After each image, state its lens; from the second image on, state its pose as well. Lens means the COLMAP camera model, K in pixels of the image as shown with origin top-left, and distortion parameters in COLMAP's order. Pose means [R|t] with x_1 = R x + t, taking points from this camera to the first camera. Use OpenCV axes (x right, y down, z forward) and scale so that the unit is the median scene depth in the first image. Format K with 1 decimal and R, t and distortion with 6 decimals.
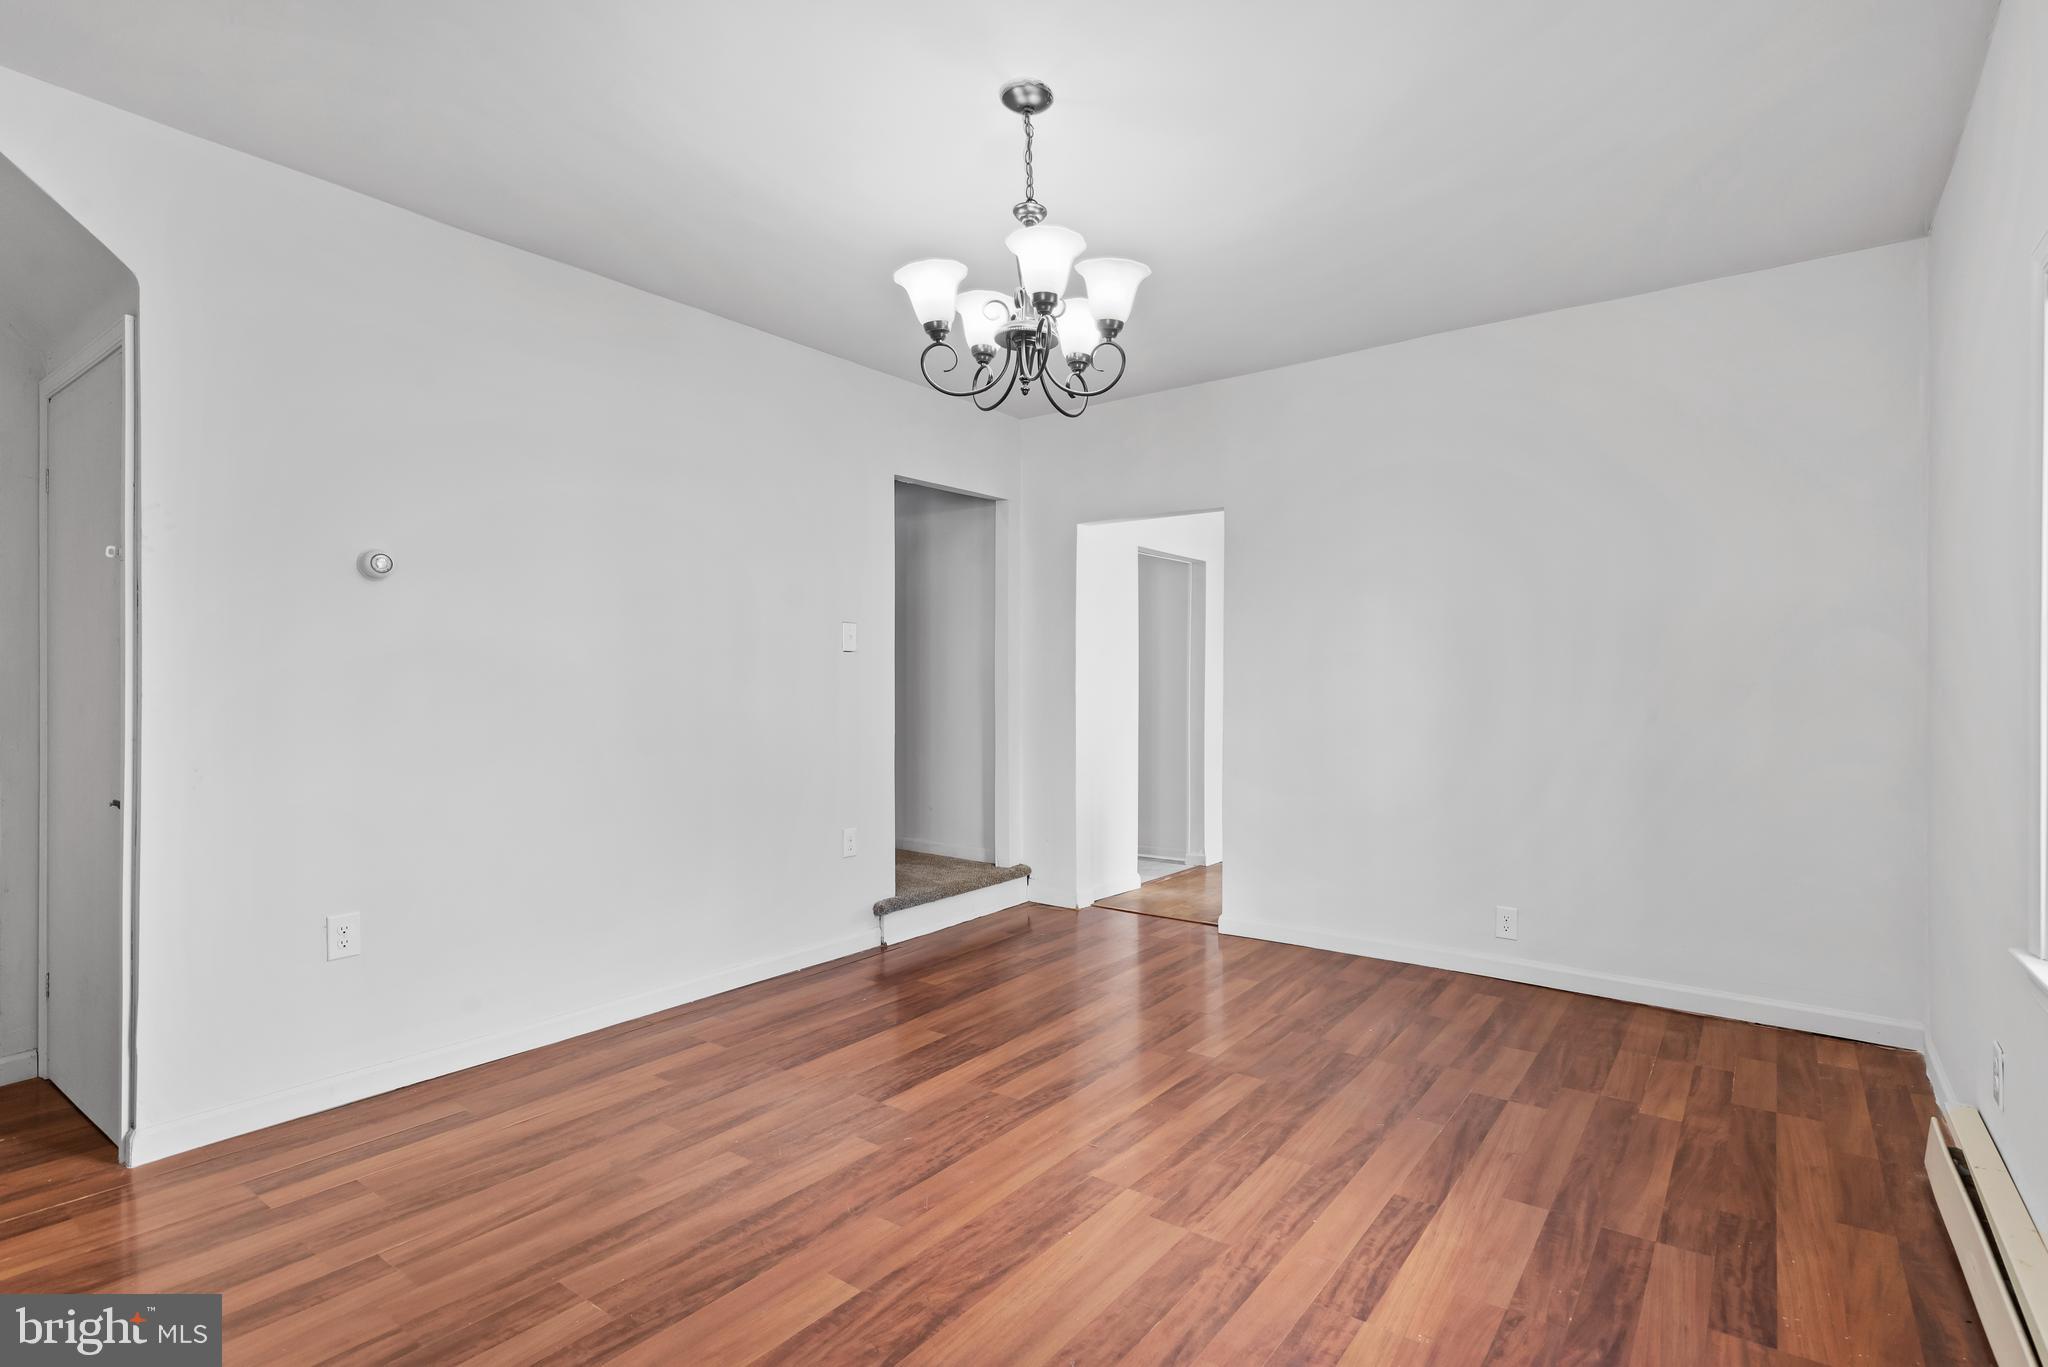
lens RADIAL K [[1002.5, 0, 1035.0], [0, 1002.5, 693.8], [0, 0, 1]] dist [0.001642, -0.000776]
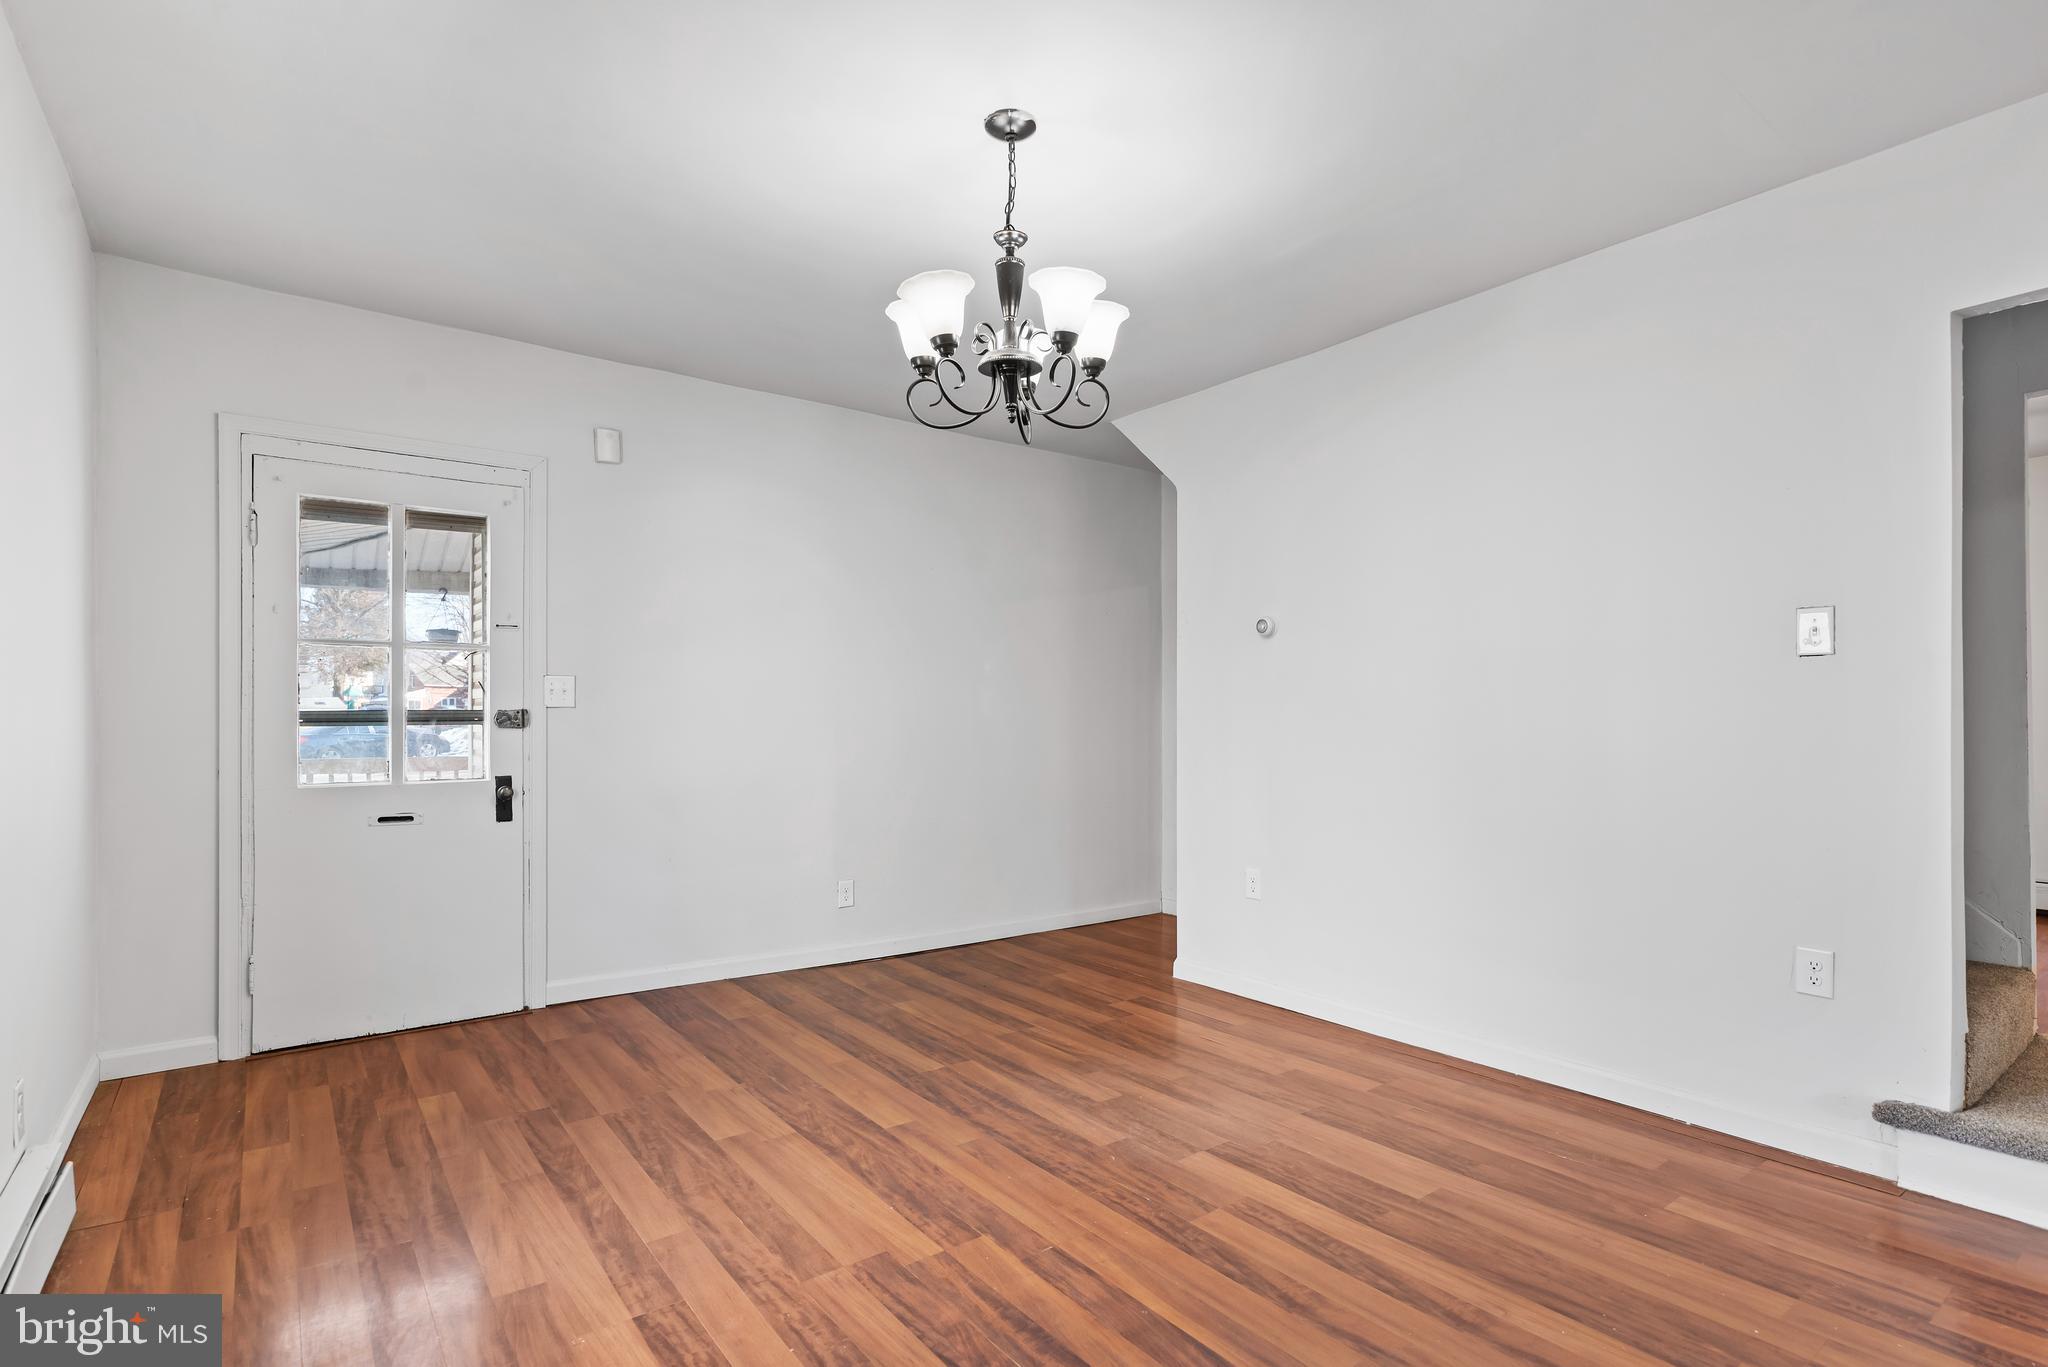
lens RADIAL K [[1002.5, 0, 1034.6], [0, 1002.5, 681.7], [0, 0, 1]] dist [0.001642, -0.000776]
pose [[-0.274928, -0.029296, -0.961018, 0.949208], [-0.006380, 0.999569, -0.028646, -0.006597], [0.961444, -0.001744, -0.274997, 1.298060]]
